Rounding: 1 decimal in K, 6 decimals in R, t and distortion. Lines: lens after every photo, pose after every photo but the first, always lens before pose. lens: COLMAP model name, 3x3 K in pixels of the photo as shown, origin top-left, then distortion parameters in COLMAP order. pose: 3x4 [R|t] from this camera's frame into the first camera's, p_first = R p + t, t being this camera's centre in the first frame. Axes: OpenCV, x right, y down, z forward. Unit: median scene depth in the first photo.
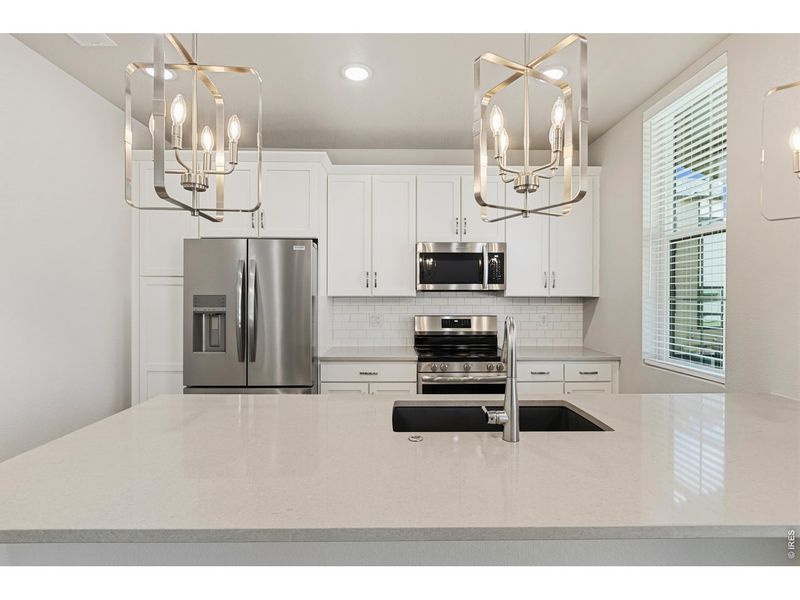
lens RADIAL K [[401.4, 0, 400.0], [0, 401.4, 300.0], [0, 0, 1]] dist [-0.000249, -0.000044]
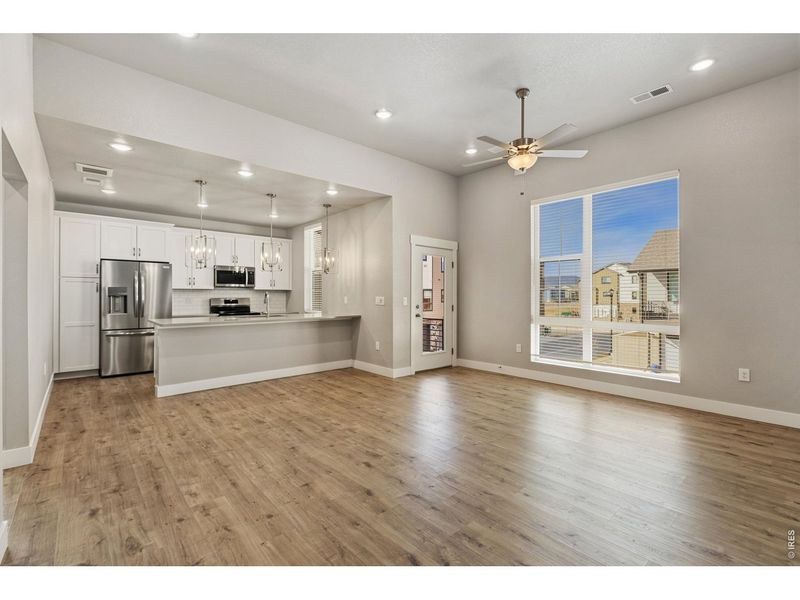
lens RADIAL K [[365.3, 0, 400.2], [0, 365.3, 293.2], [0, 0, 1]] dist [-0.000358, 0.000043]
pose [[0.755114, 0.003313, 0.655585, -0.521729], [0.004780, 0.999933, -0.010560, 0.040811], [-0.655576, 0.011107, 0.755048, -1.245524]]
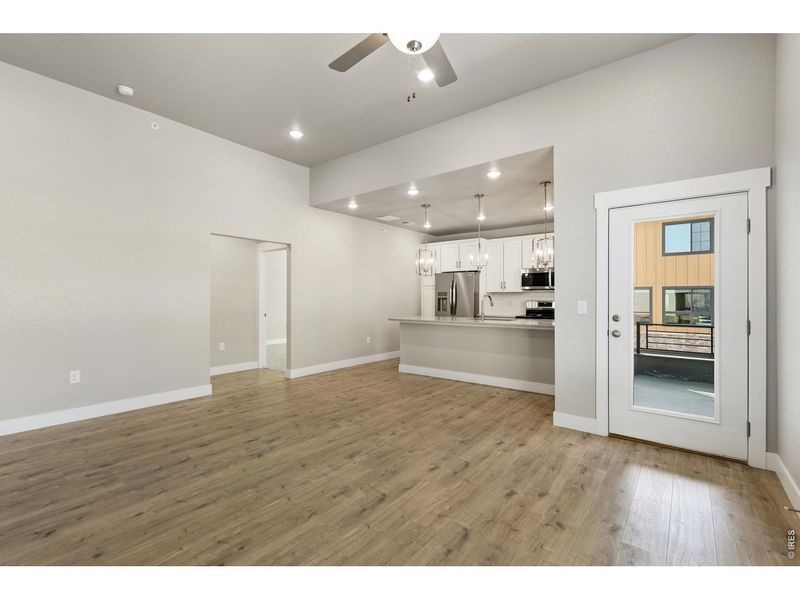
lens RADIAL K [[365.3, 0, 400.2], [0, 365.3, 293.2], [0, 0, 1]] dist [-0.000358, 0.000043]
pose [[0.783363, -0.008619, -0.621504, 0.811681], [-0.004802, 0.999790, -0.019918, 0.043422], [0.621546, 0.018587, 0.783157, -1.104153]]
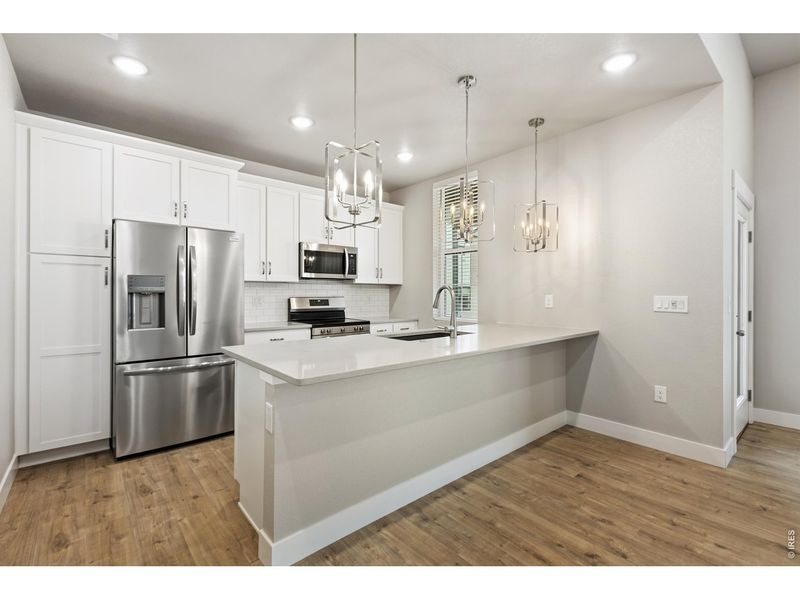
lens RADIAL K [[365.3, 0, 400.2], [0, 365.3, 293.2], [0, 0, 1]] dist [-0.000358, 0.000043]
pose [[0.765922, 0.000398, 0.642934, -0.495249], [0.003163, 0.999985, -0.004388, 0.035125], [-0.642926, 0.005395, 0.765909, -0.158905]]
